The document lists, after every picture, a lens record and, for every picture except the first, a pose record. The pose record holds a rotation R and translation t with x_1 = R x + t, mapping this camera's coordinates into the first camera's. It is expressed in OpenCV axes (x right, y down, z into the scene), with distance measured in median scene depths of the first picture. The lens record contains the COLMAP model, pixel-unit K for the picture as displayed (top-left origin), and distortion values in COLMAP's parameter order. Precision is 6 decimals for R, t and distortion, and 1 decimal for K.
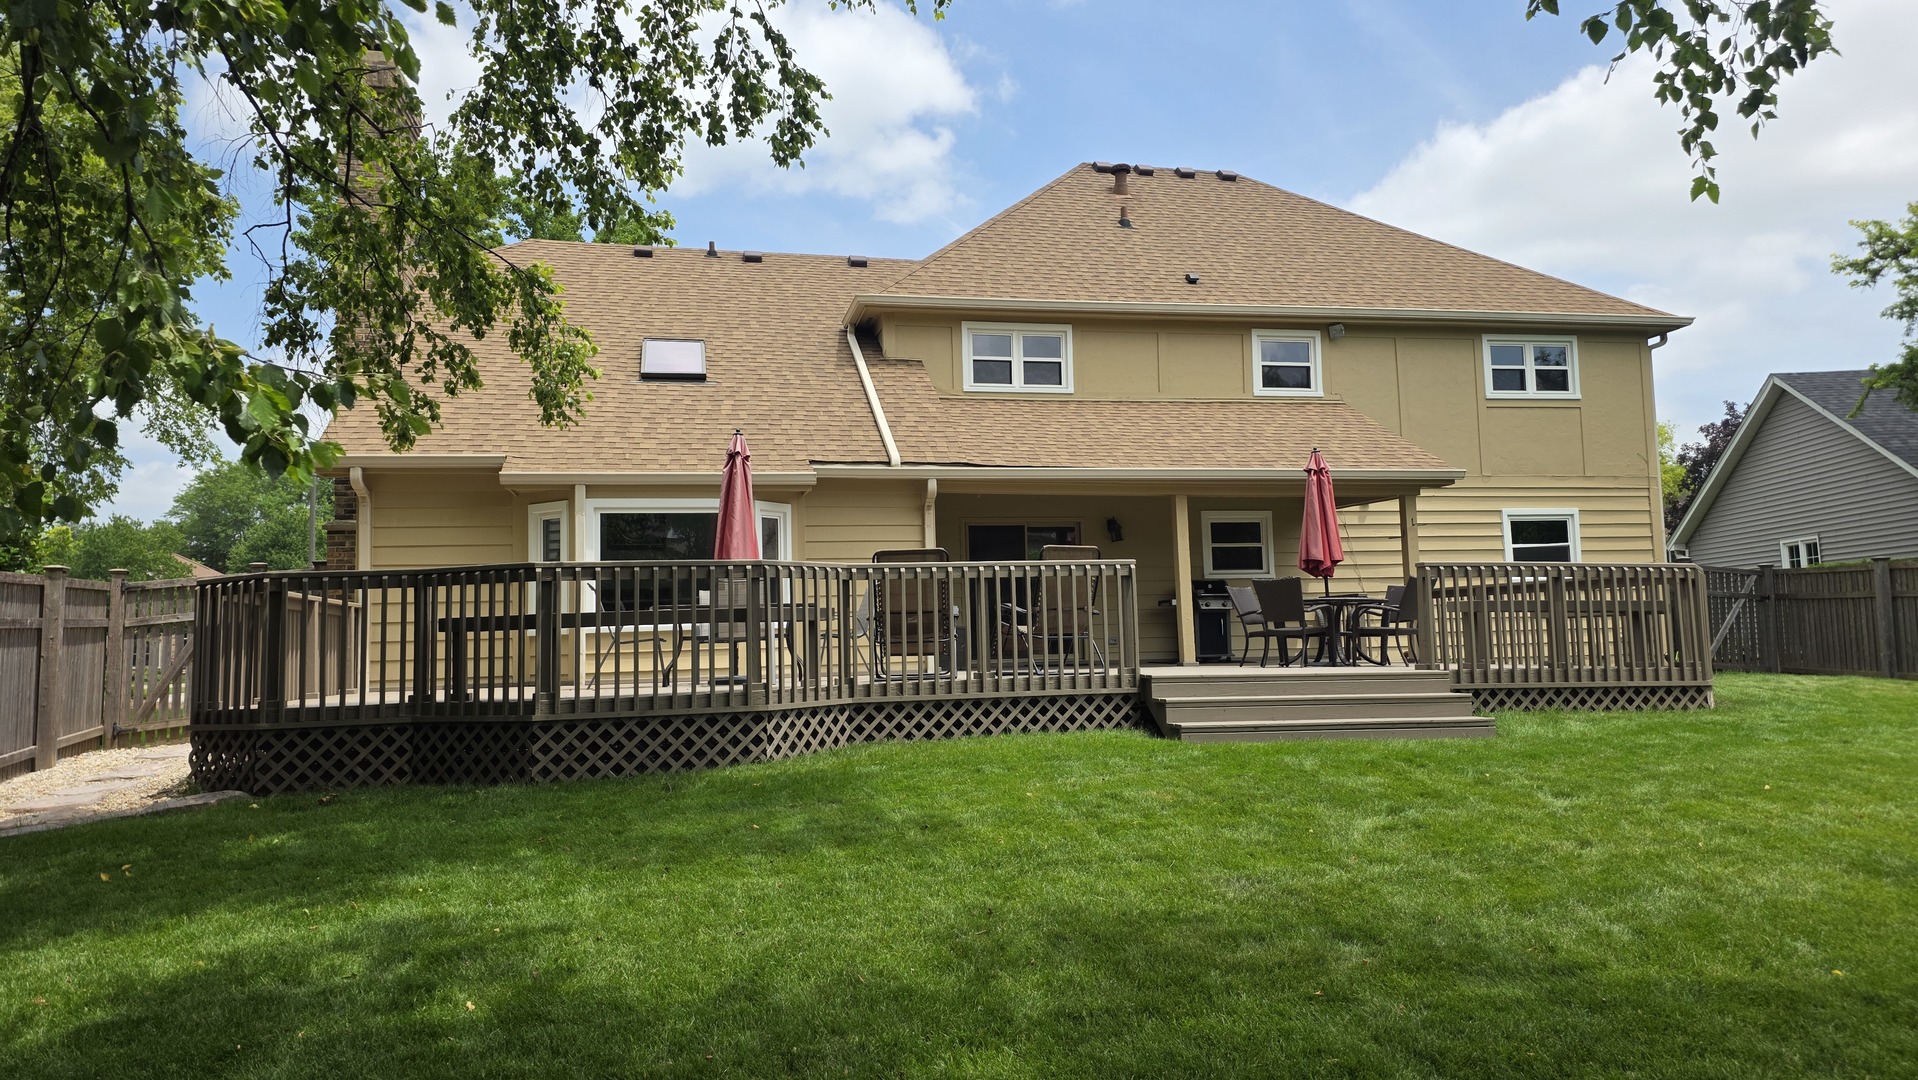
lens RADIAL K [[1255.6, 0, 942.7], [0, 1255.6, 540.5], [0, 0, 1]] dist [0.066110, -0.056828]
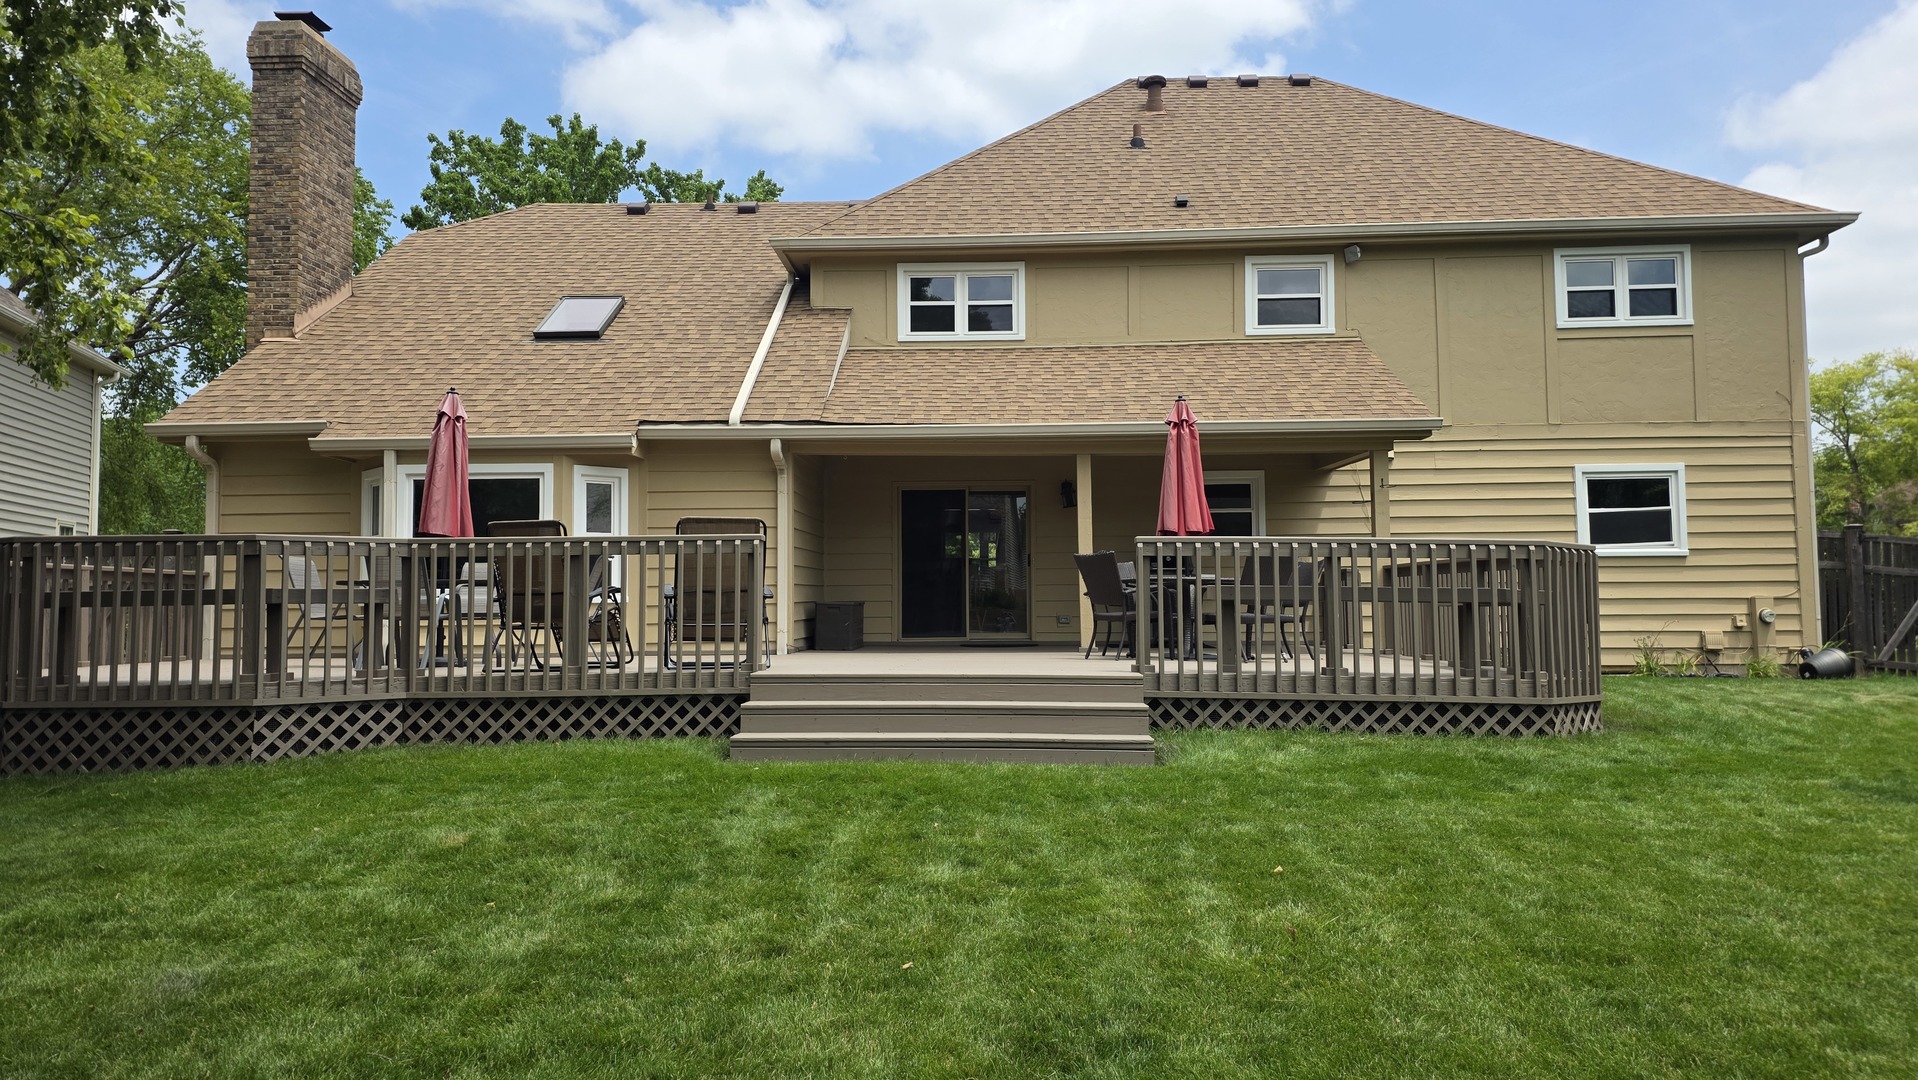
lens RADIAL K [[1255.6, 0, 964.2], [0, 1255.6, 531.6], [0, 0, 1]] dist [0.066110, -0.056828]
pose [[0.968504, 0.004735, -0.248955, 0.312905], [0.002440, 0.999591, 0.028504, -0.007140], [0.248988, -0.028214, 0.968096, 0.135782]]
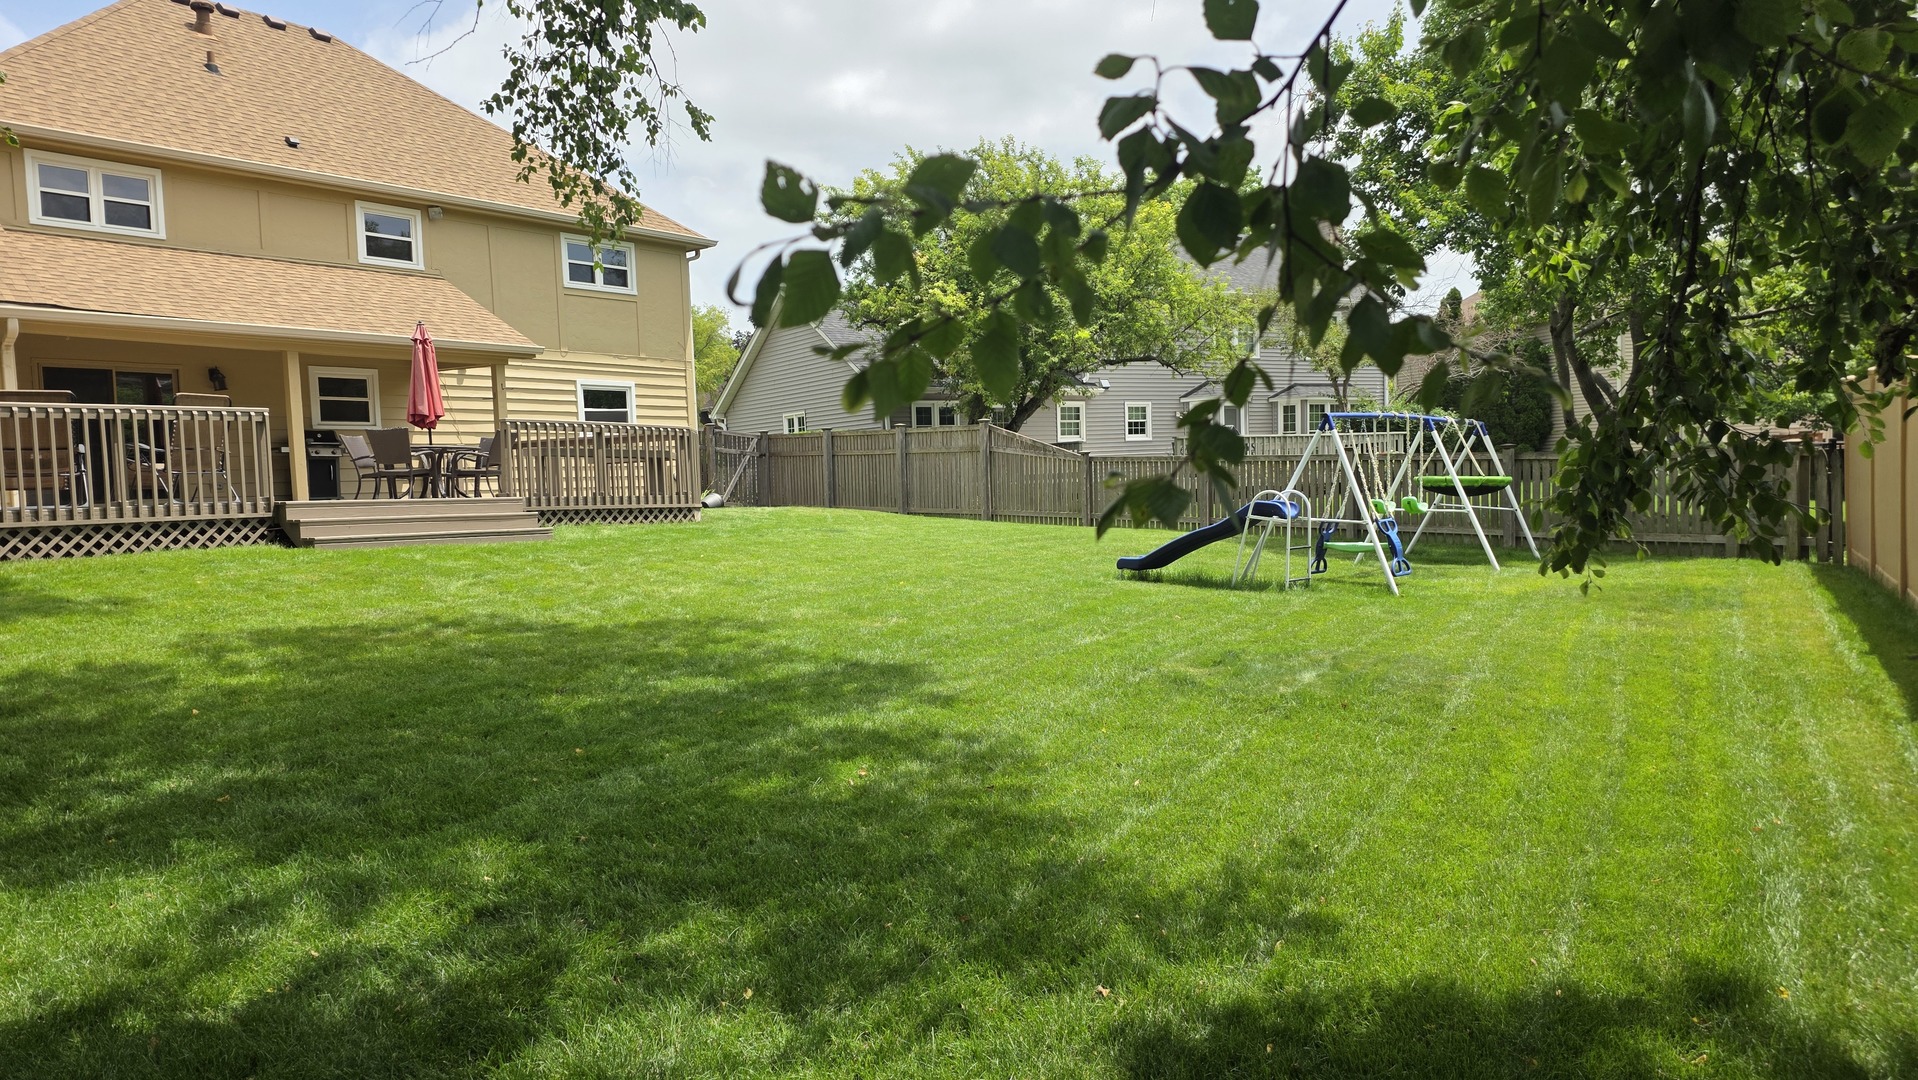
lens RADIAL K [[1255.6, 0, 971.8], [0, 1255.6, 551.7], [0, 0, 1]] dist [0.066110, -0.056828]
pose [[0.764951, -0.036801, 0.643036, -0.076153], [-0.039703, 0.993774, 0.104104, -0.001297], [-0.642863, -0.105165, 0.758727, -0.240805]]
